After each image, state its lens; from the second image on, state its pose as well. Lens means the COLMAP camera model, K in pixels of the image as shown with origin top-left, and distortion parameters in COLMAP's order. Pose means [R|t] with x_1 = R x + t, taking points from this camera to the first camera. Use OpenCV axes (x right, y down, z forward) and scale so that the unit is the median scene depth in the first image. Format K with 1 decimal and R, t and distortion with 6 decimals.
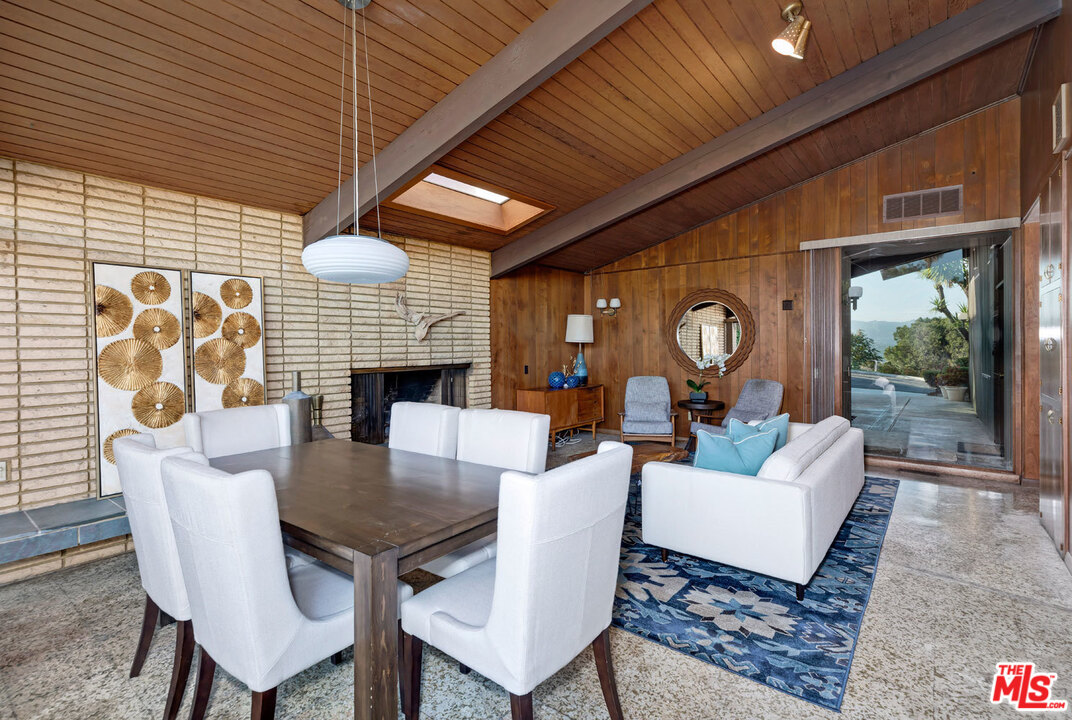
lens RADIAL K [[510.6, 0, 538.3], [0, 510.6, 351.2], [0, 0, 1]] dist [0.000237, -0.000196]
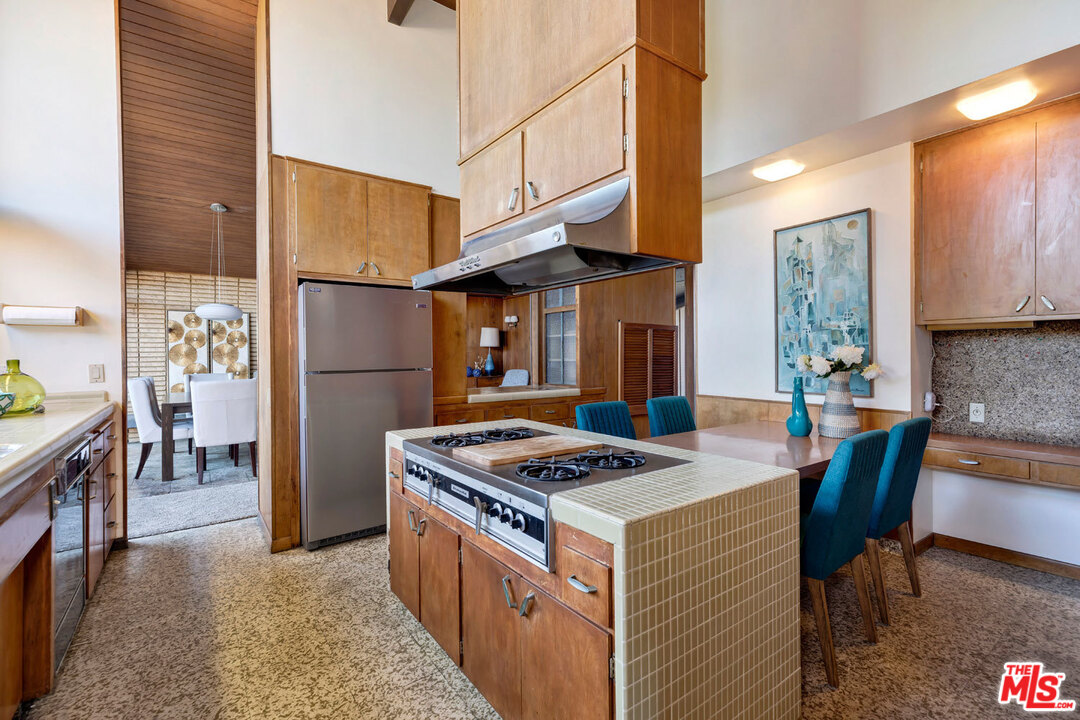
lens RADIAL K [[482.5, 0, 539.9], [0, 482.5, 362.7], [0, 0, 1]] dist [-0.000108, 0.000024]
pose [[0.961051, 0.015811, -0.275920, 1.285419], [-0.011121, 0.999766, 0.018552, 0.003777], [0.276148, -0.014761, 0.961002, -0.607587]]
